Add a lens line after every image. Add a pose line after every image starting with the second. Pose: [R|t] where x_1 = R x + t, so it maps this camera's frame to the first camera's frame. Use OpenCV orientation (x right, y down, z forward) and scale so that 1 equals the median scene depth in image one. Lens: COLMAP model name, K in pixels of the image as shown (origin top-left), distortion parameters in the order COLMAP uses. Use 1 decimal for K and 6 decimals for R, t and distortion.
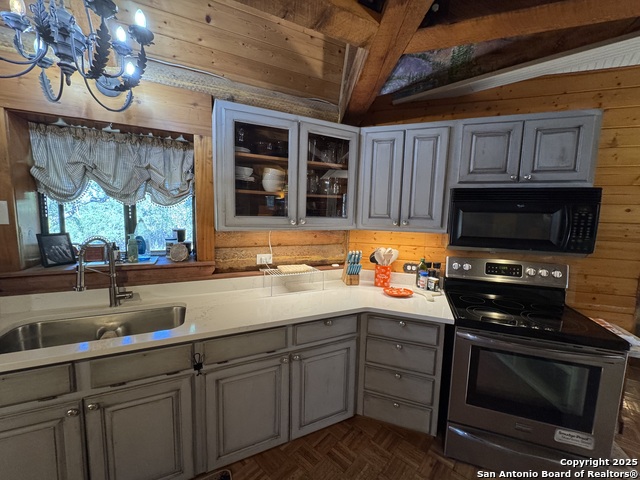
lens RADIAL K [[256.9, 0, 320.0], [0, 256.9, 238.8], [0, 0, 1]] dist [-0.004665, -0.000158]
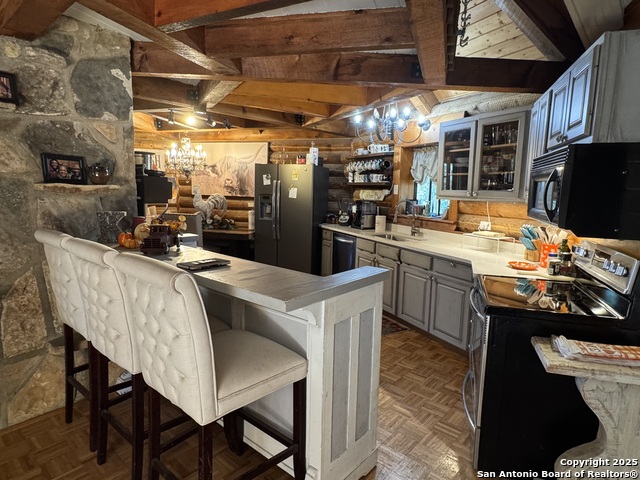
lens RADIAL K [[379.2, 0, 320.4], [0, 379.2, 241.4], [0, 0, 1]] dist [-0.001443, -0.000045]
pose [[-0.000418, 0.114926, -0.993374, 1.902150], [-0.121943, 0.985955, 0.114119, 0.048416], [0.992537, 0.121183, 0.013602, 0.218881]]
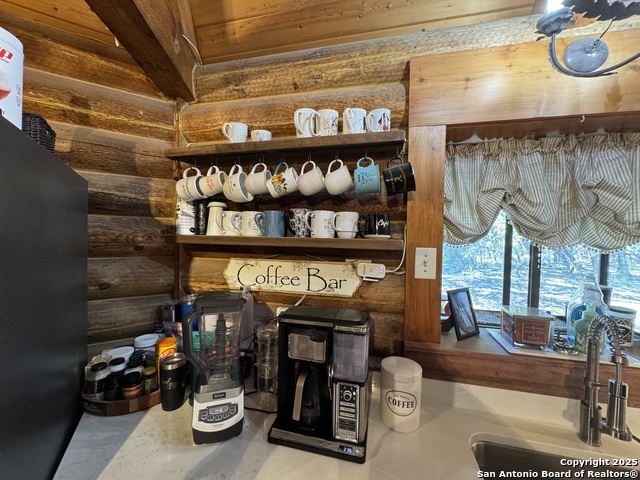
lens RADIAL K [[256.9, 0, 306.3], [0, 256.9, 245.0], [0, 0, 1]] dist [-0.004665, -0.000158]
pose [[0.768437, 0.006681, -0.639891, -0.817036], [-0.060974, 0.996160, -0.062822, -0.066720], [0.637014, 0.087291, 0.765894, 0.140329]]
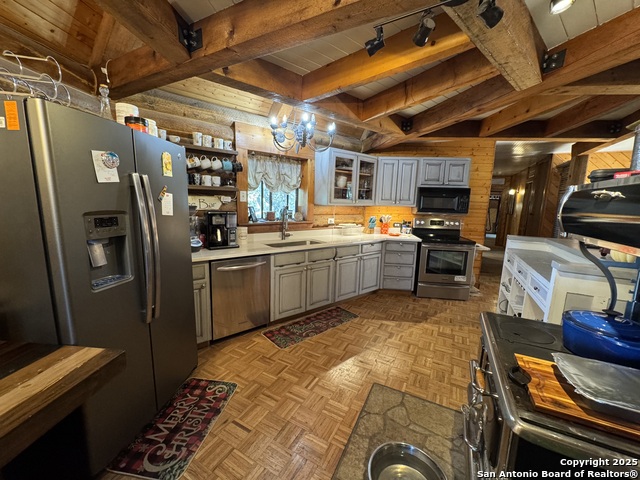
lens RADIAL K [[256.9, 0, 321.3], [0, 256.9, 240.3], [0, 0, 1]] dist [-0.004665, -0.000158]
pose [[0.972286, -0.033633, 0.231362, -0.880432], [0.019910, 0.997915, 0.061395, 0.122677], [-0.232944, -0.055087, 0.970929, -1.060282]]
